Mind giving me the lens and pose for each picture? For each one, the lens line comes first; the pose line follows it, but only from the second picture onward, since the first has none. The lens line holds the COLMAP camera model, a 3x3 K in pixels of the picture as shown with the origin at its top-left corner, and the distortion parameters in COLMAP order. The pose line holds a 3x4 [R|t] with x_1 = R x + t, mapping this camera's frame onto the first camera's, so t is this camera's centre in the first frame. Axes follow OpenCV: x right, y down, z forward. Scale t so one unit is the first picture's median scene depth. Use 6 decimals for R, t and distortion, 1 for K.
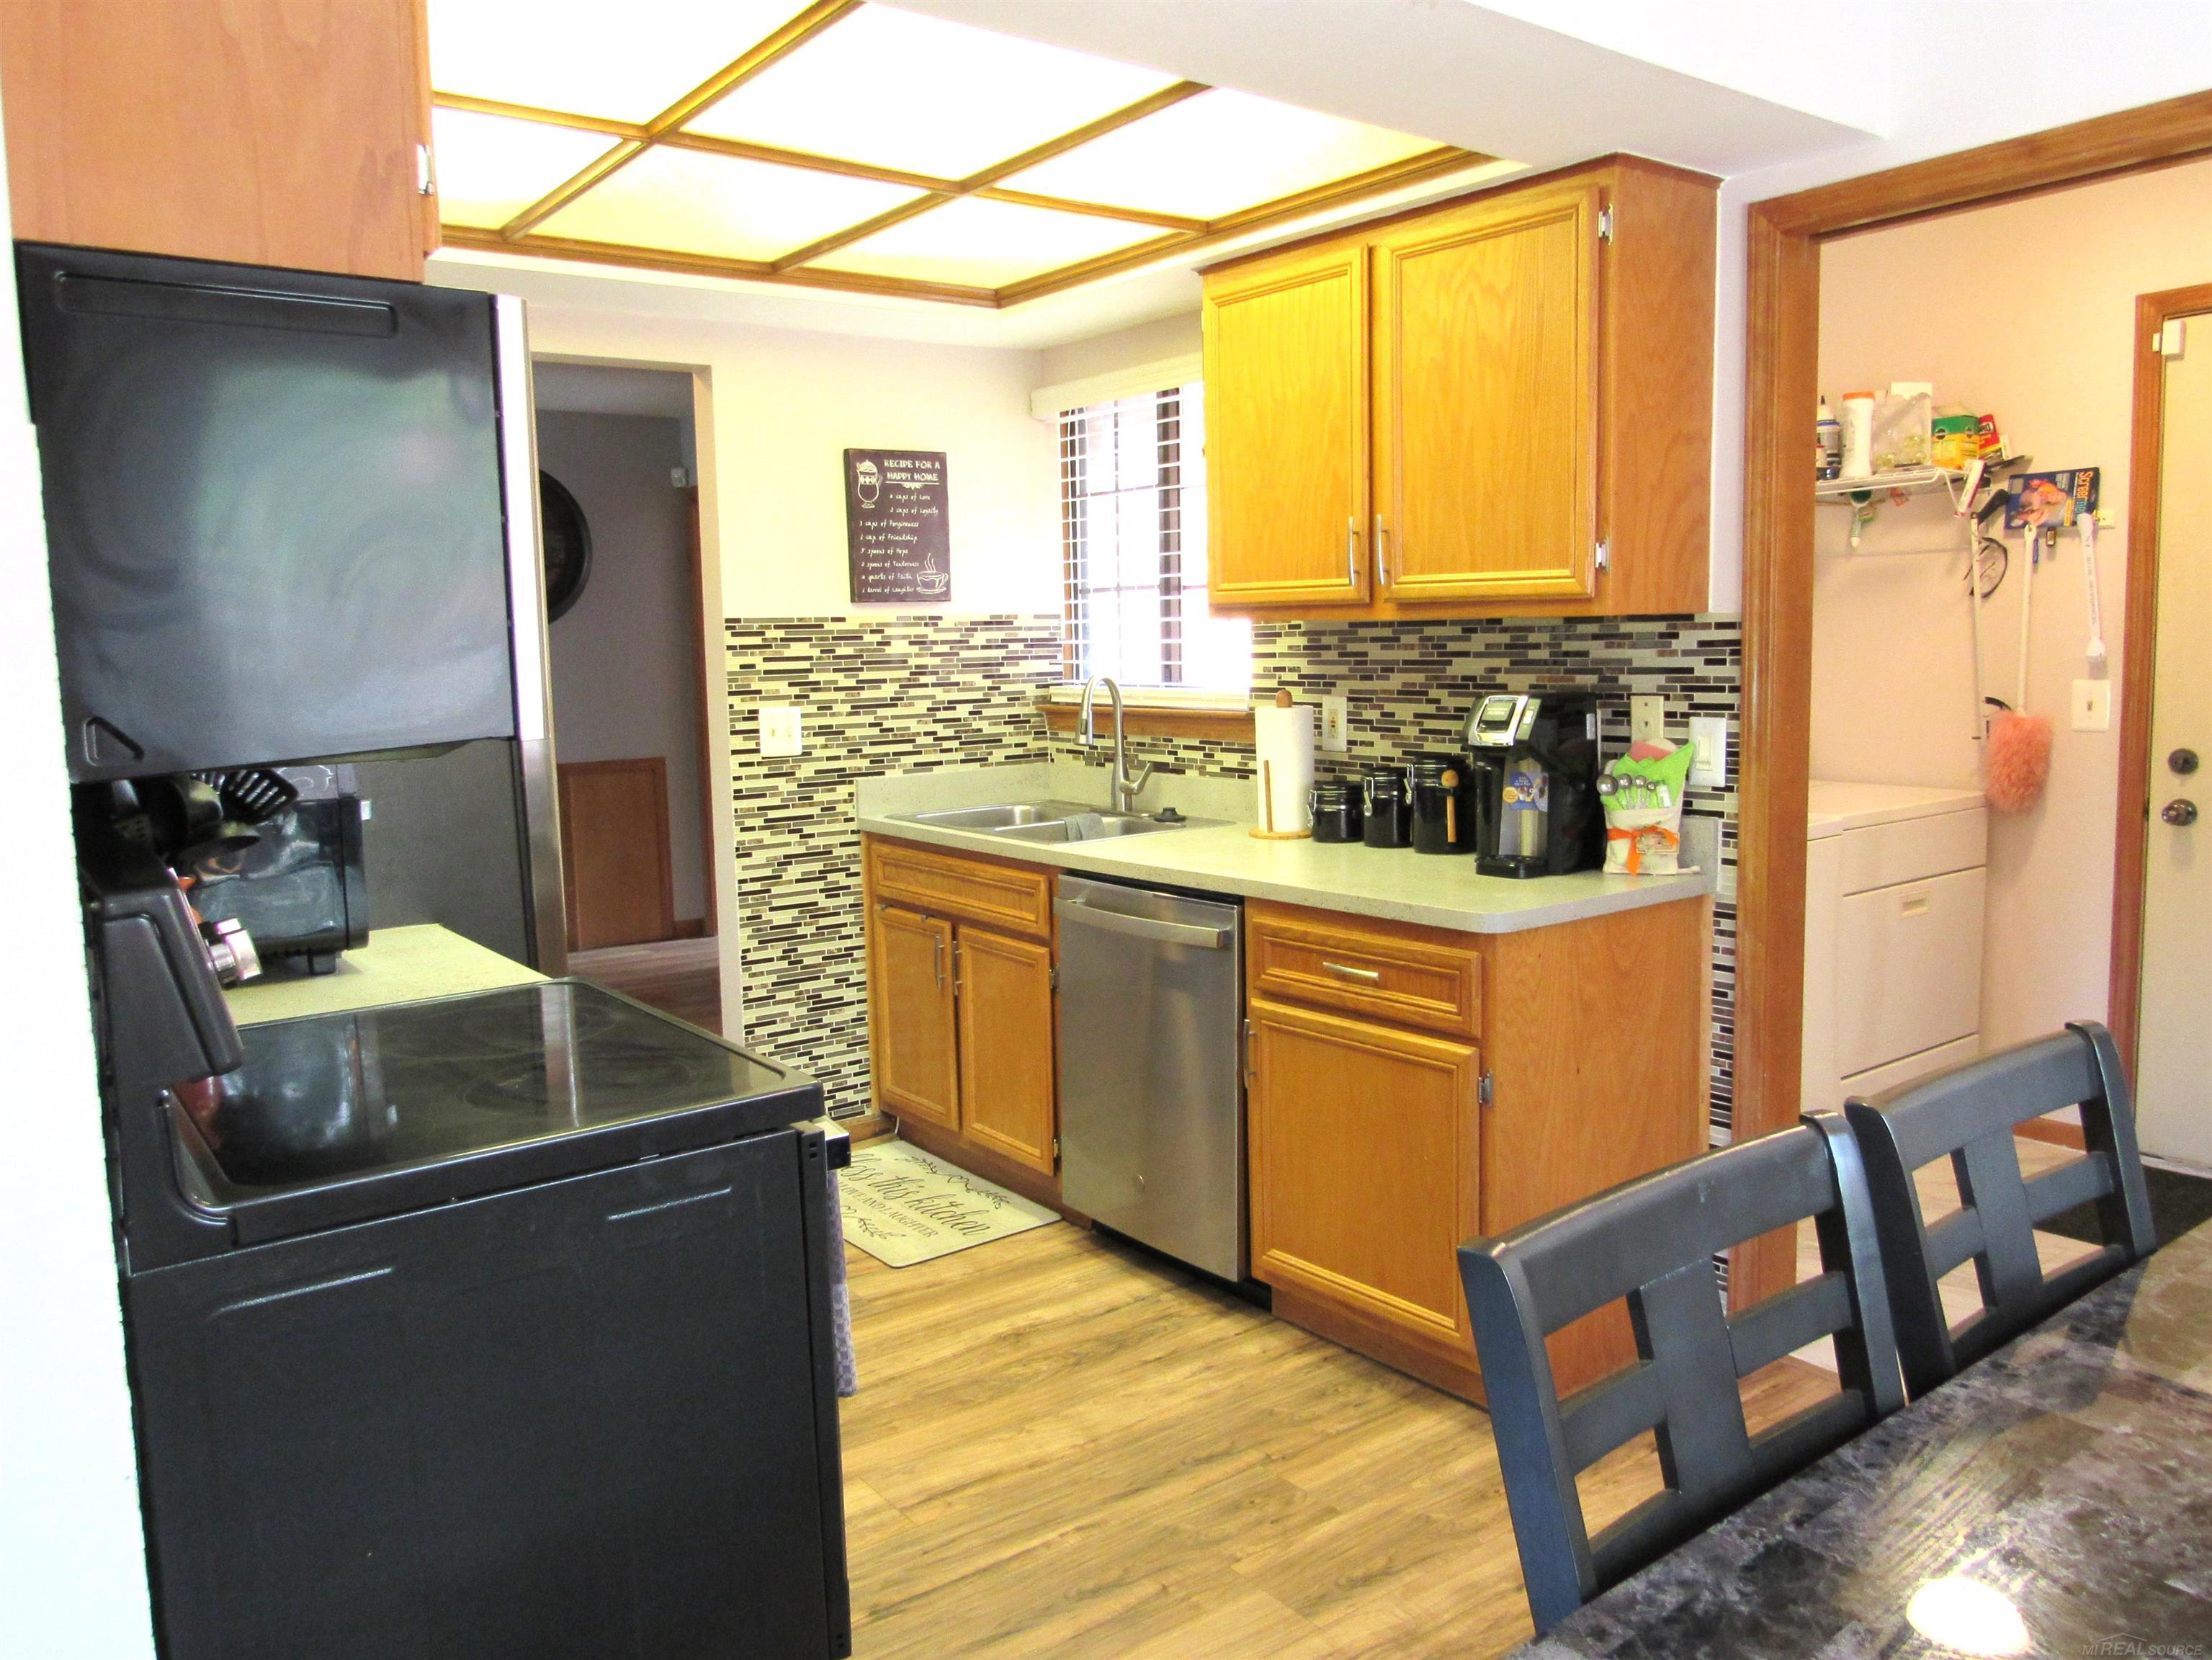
lens RADIAL K [[1632.3, 0, 1106.0], [0, 1632.3, 830.0], [0, 0, 1]] dist [-0.046917, 0.000761]
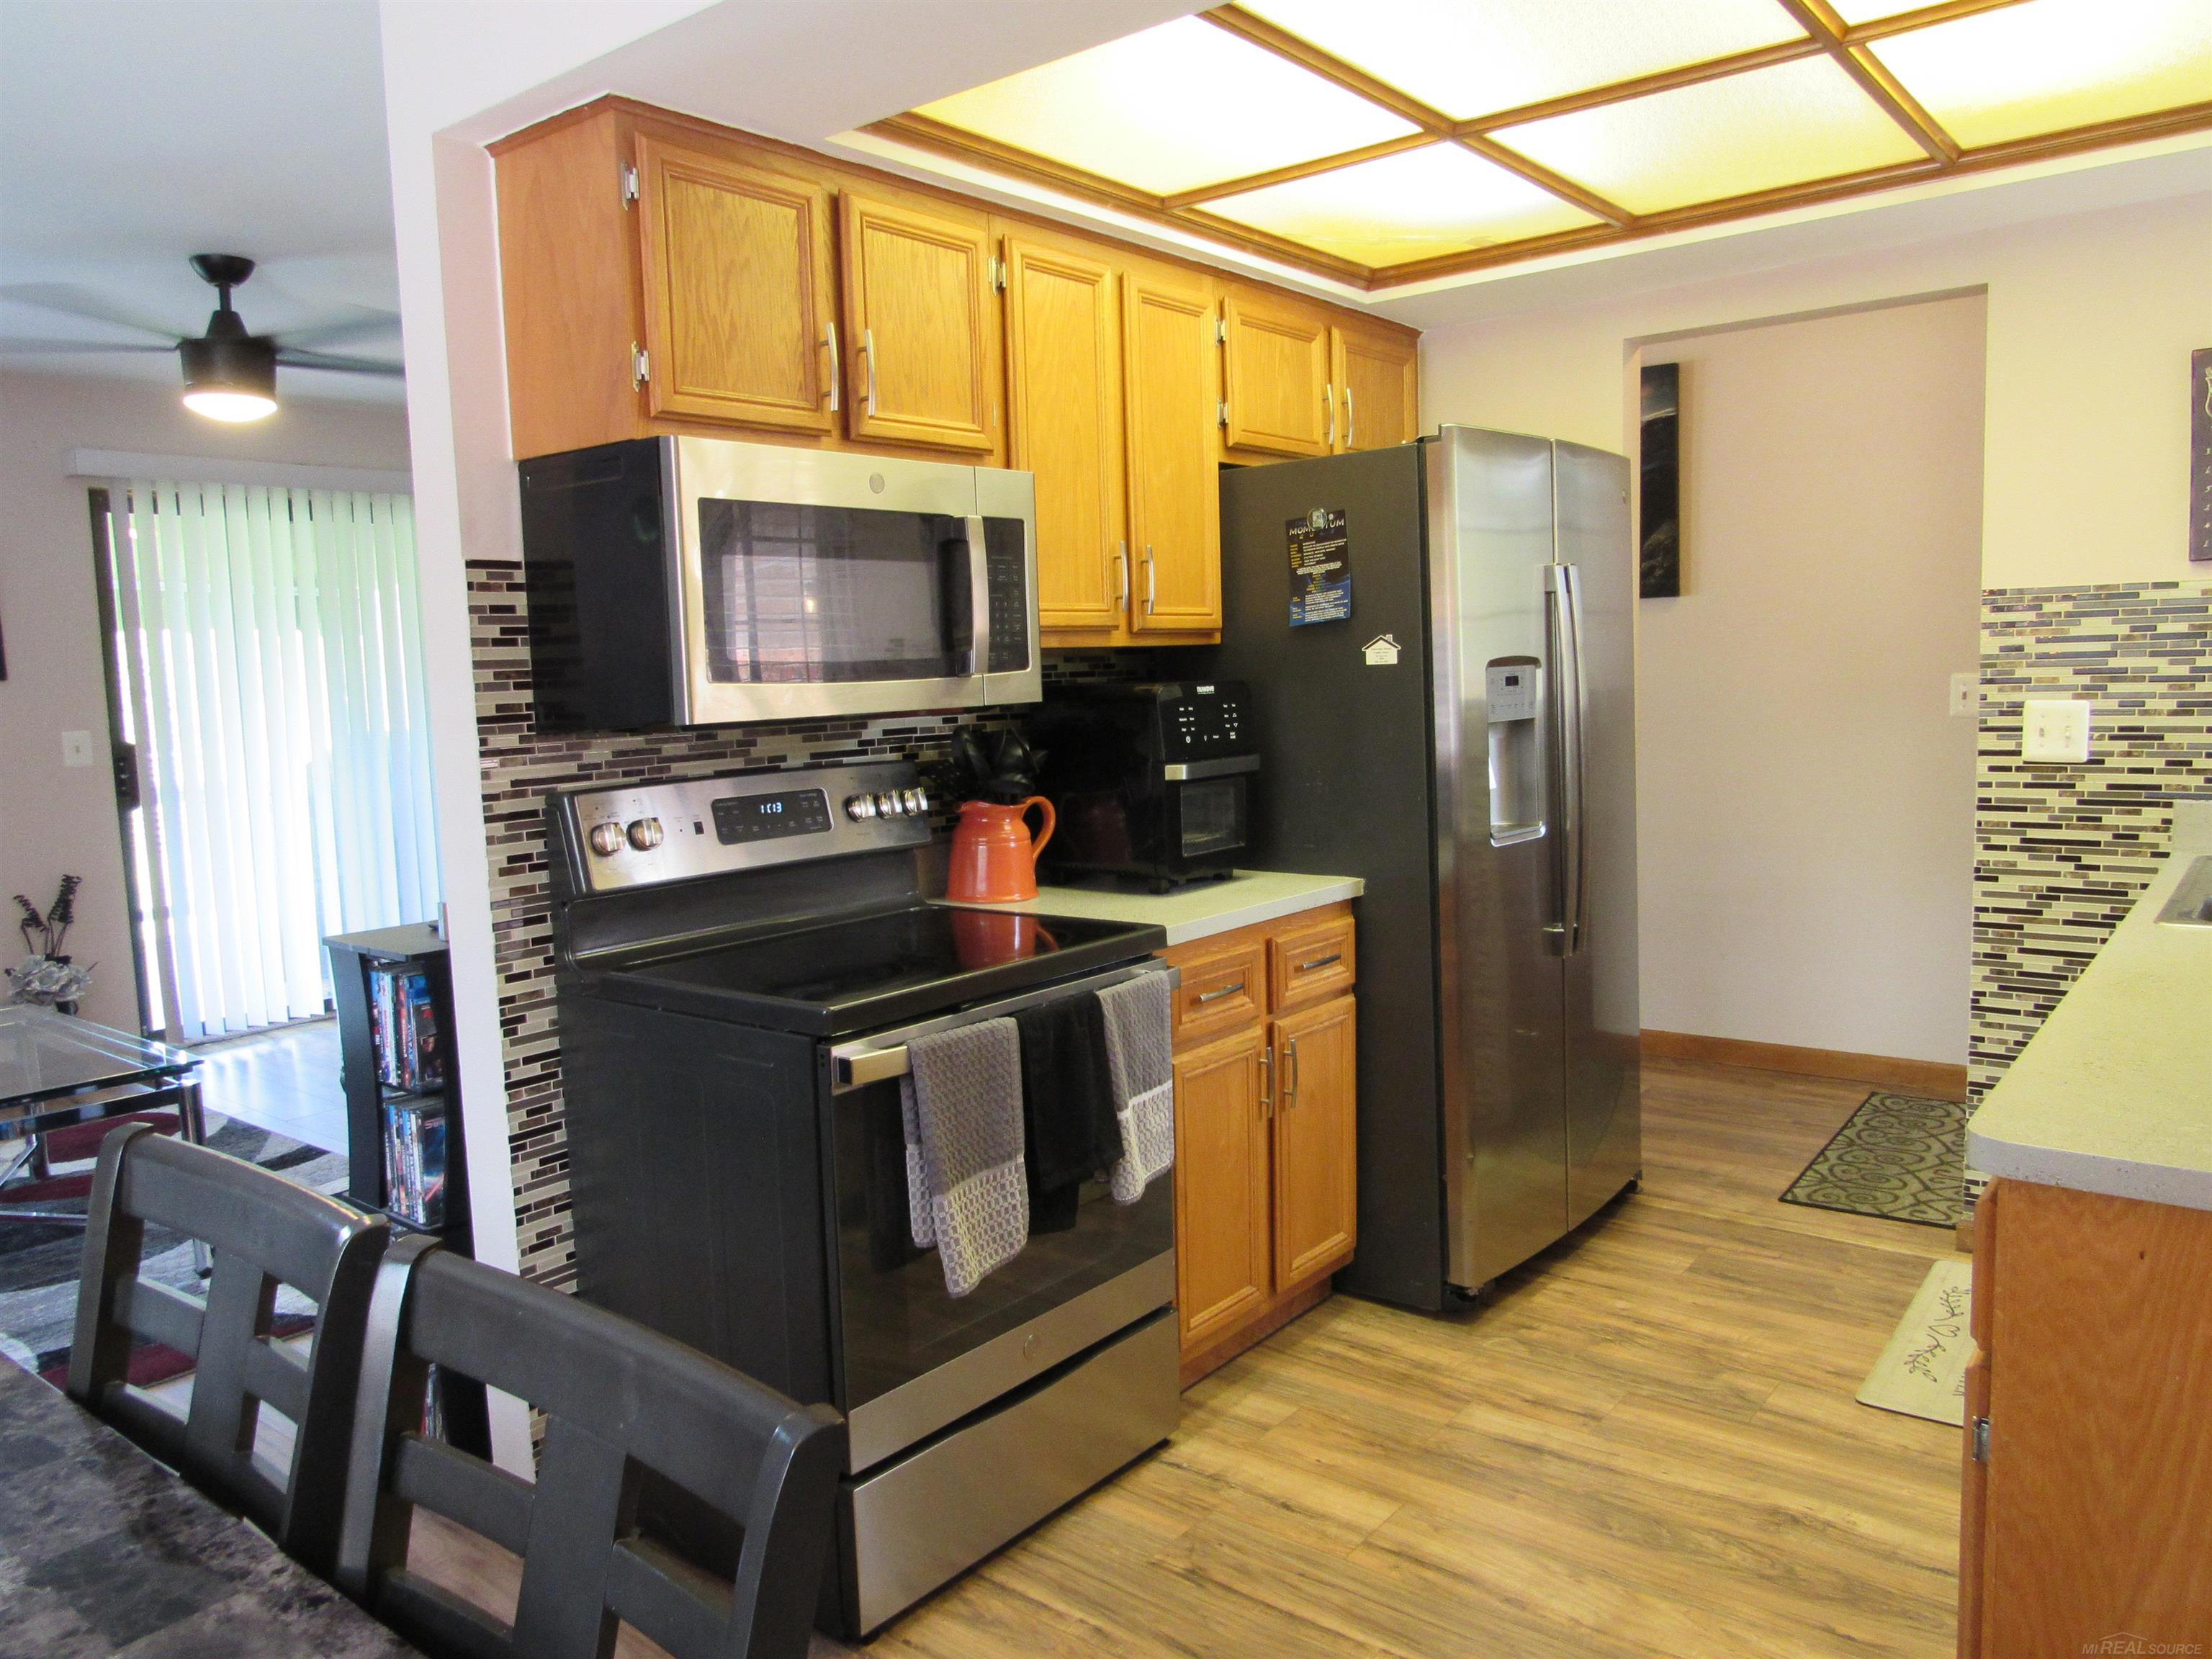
lens RADIAL K [[1597.8, 0, 1106.0], [0, 1597.8, 829.5], [0, 0, 1]] dist [-0.014691, 0.000634]
pose [[0.246142, 0.119497, -0.961839, 0.433793], [-0.081450, 0.991411, 0.102327, -0.054472], [0.965805, 0.053154, 0.253761, 0.361849]]
